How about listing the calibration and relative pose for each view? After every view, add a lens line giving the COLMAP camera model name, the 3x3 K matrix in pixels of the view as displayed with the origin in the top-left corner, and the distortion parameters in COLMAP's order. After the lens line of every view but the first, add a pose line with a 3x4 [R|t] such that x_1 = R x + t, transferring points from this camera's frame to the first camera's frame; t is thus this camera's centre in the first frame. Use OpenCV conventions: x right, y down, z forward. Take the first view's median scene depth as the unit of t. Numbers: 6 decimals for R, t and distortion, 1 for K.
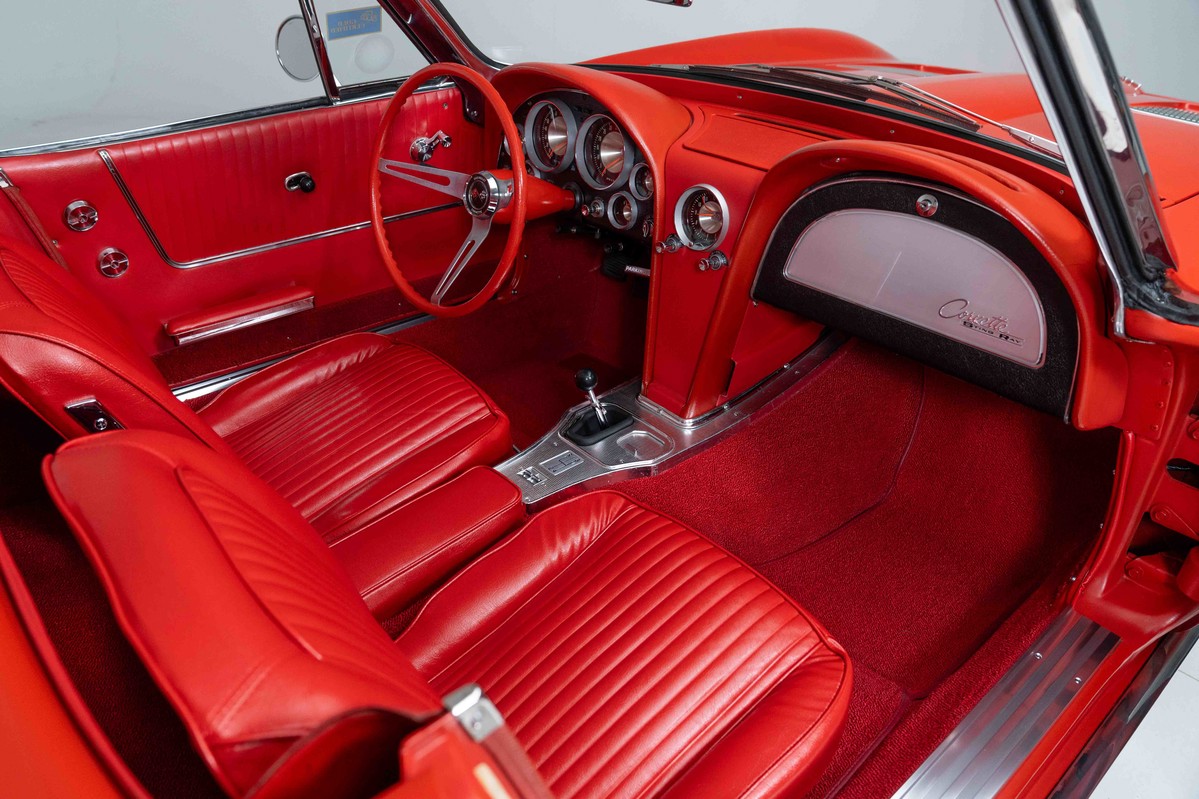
lens RADIAL K [[870.4, 0, 568.3], [0, 870.4, 396.6], [0, 0, 1]] dist [-0.010705, -0.000217]
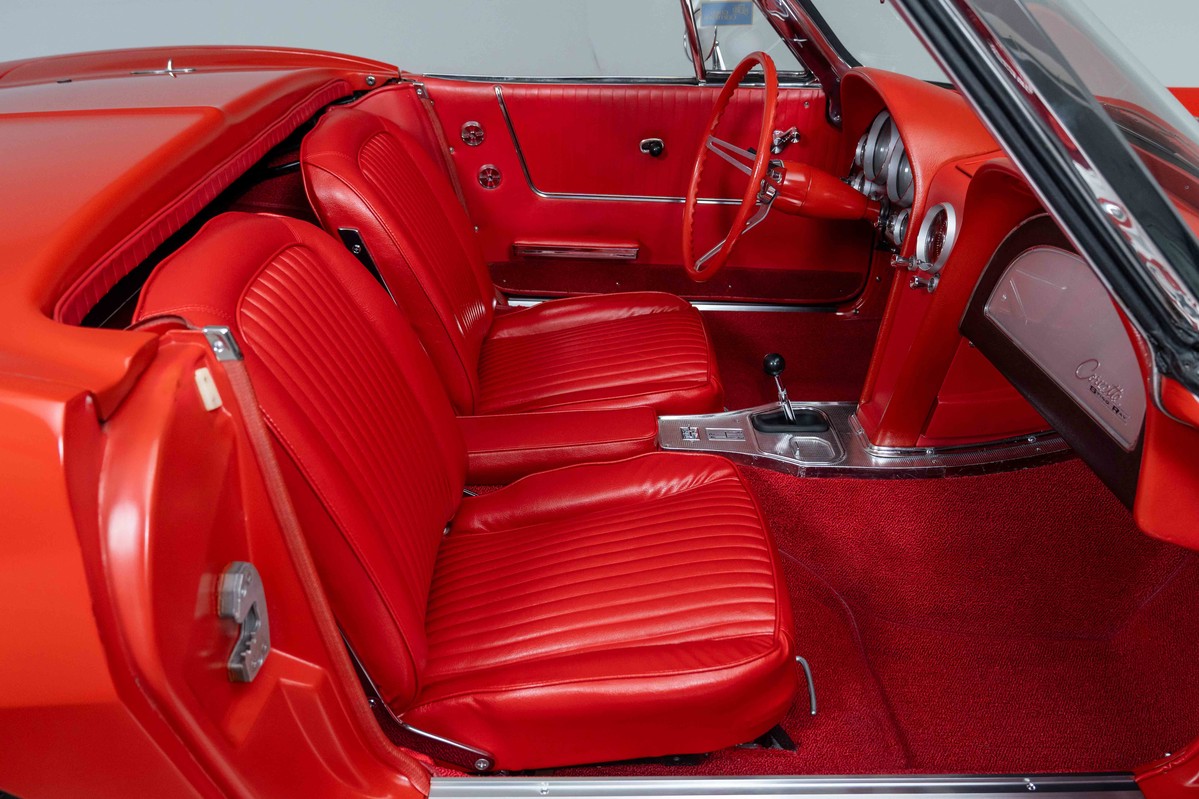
lens RADIAL K [[939.2, 0, 614.2], [0, 939.2, 401.1], [0, 0, 1]] dist [-0.004772, 0.000070]
pose [[0.792733, 0.307715, -0.526199, 0.518143], [-0.341509, 0.939236, 0.034761, 0.050629], [0.504921, 0.152145, 0.849651, -0.018180]]
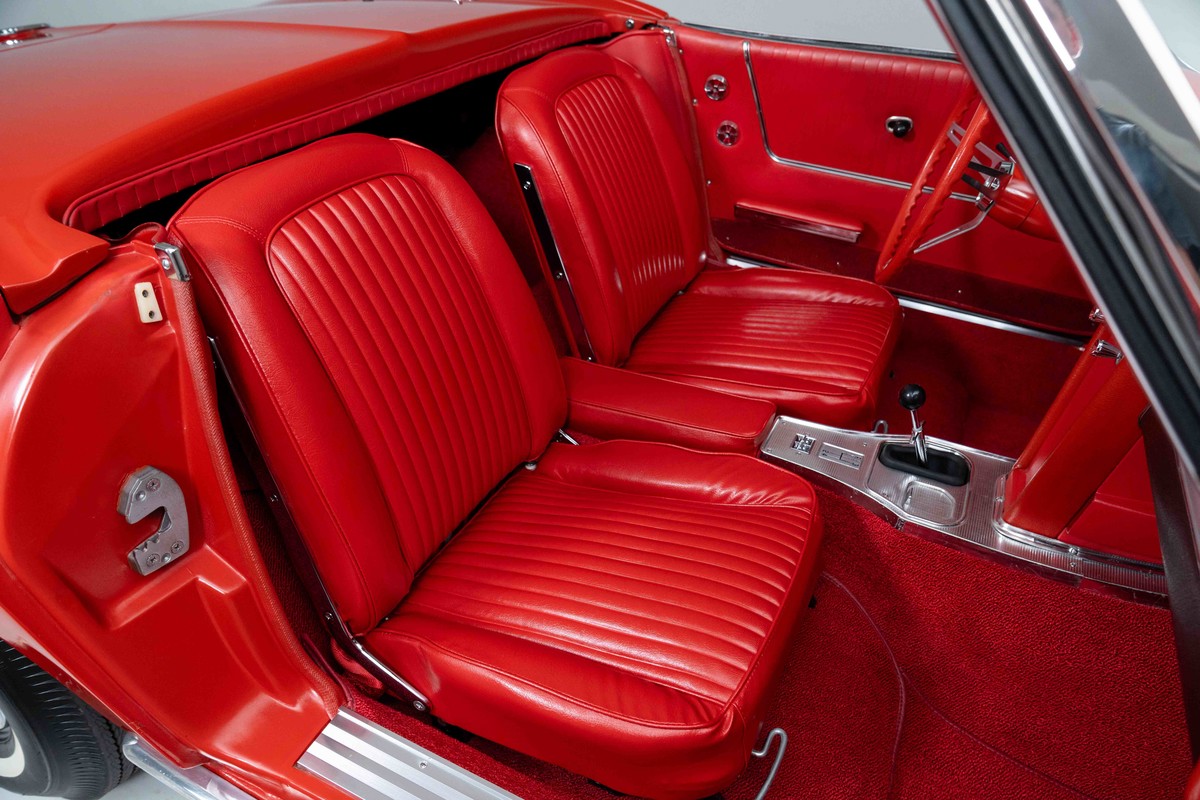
lens RADIAL K [[799.6, 0, 600.0], [0, 799.6, 400.0], [0, 0, 1]] dist [-0.018571, 0.000272]
pose [[0.416940, 0.532929, -0.736307, 0.547825], [-0.502397, 0.810207, 0.301930, -0.115487], [0.757468, 0.244032, 0.605550, 0.299552]]
